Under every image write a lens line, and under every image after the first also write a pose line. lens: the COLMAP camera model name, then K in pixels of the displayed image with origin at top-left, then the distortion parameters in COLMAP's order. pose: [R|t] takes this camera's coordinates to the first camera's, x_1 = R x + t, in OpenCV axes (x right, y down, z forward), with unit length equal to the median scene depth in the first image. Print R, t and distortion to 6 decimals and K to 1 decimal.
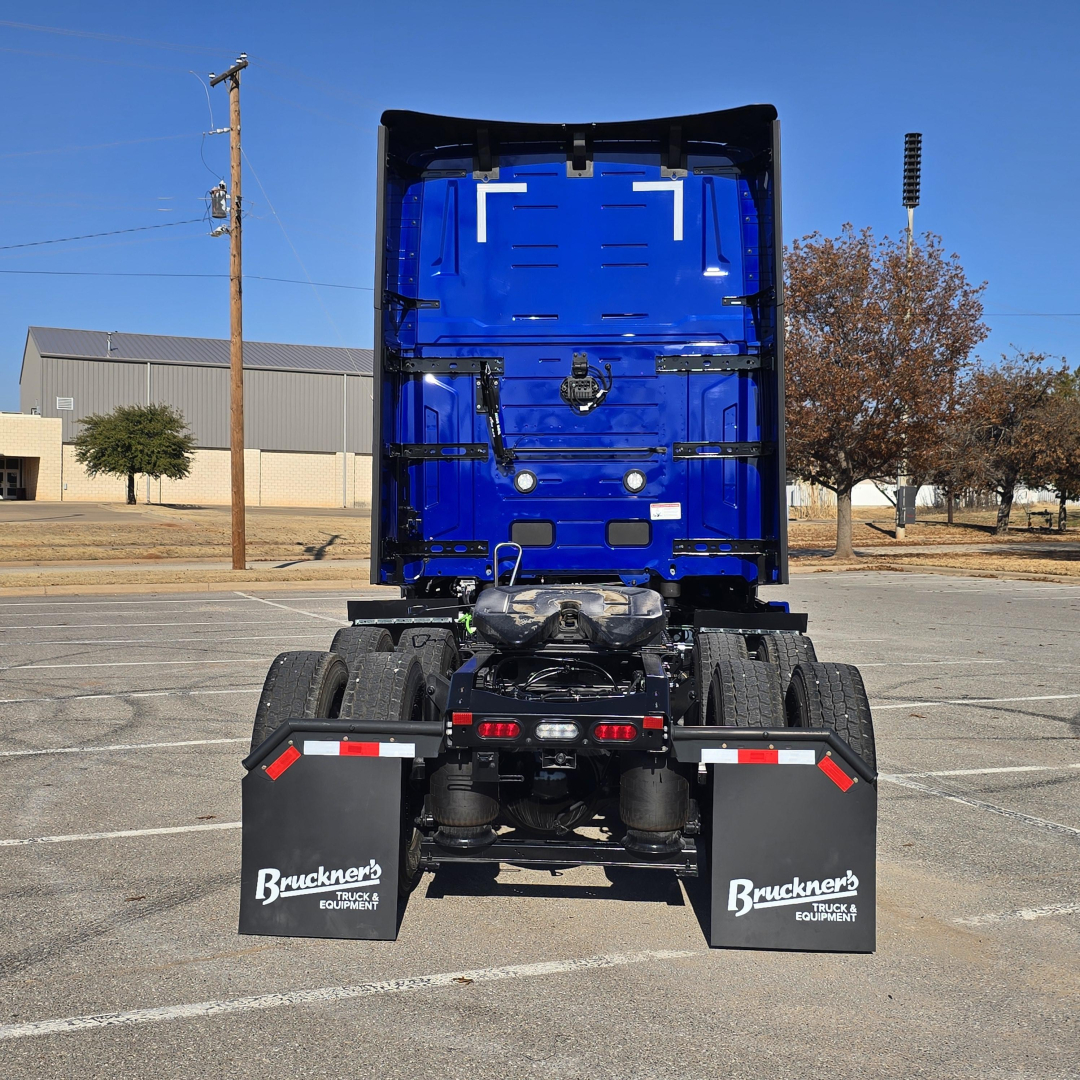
lens RADIAL K [[1591.0, 0, 540.0], [0, 1591.0, 540.0], [0, 0, 1]] dist [0.109118, 0.012395]
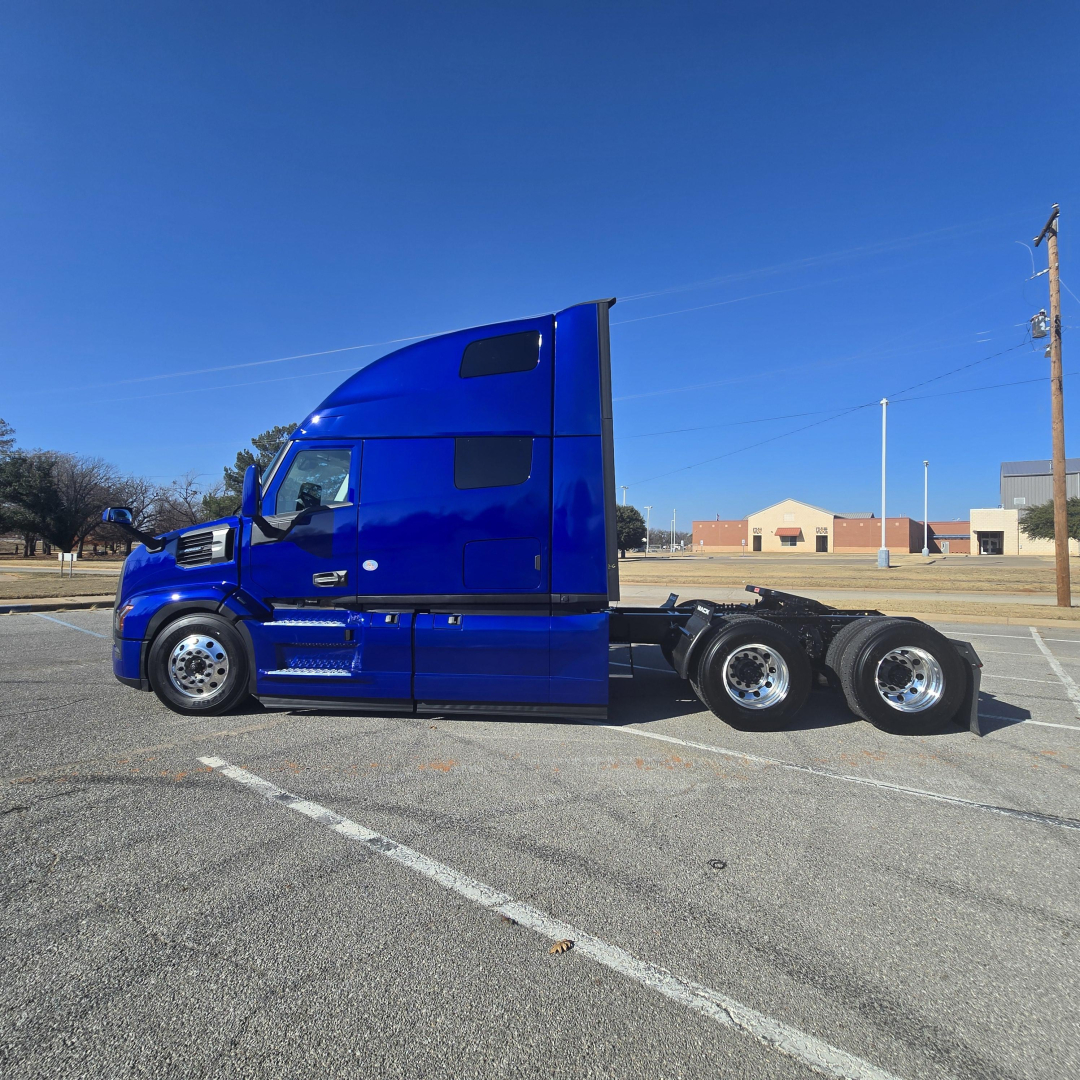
lens RADIAL K [[592.5, 0, 542.5], [0, 592.5, 535.2], [0, 0, 1]] dist [-0.001439, -0.000942]
pose [[0.513233, -0.028557, -0.857774, 0.001714], [-0.021830, 0.998689, -0.046310, -0.005679], [0.857971, 0.042493, 0.511937, 0.314927]]
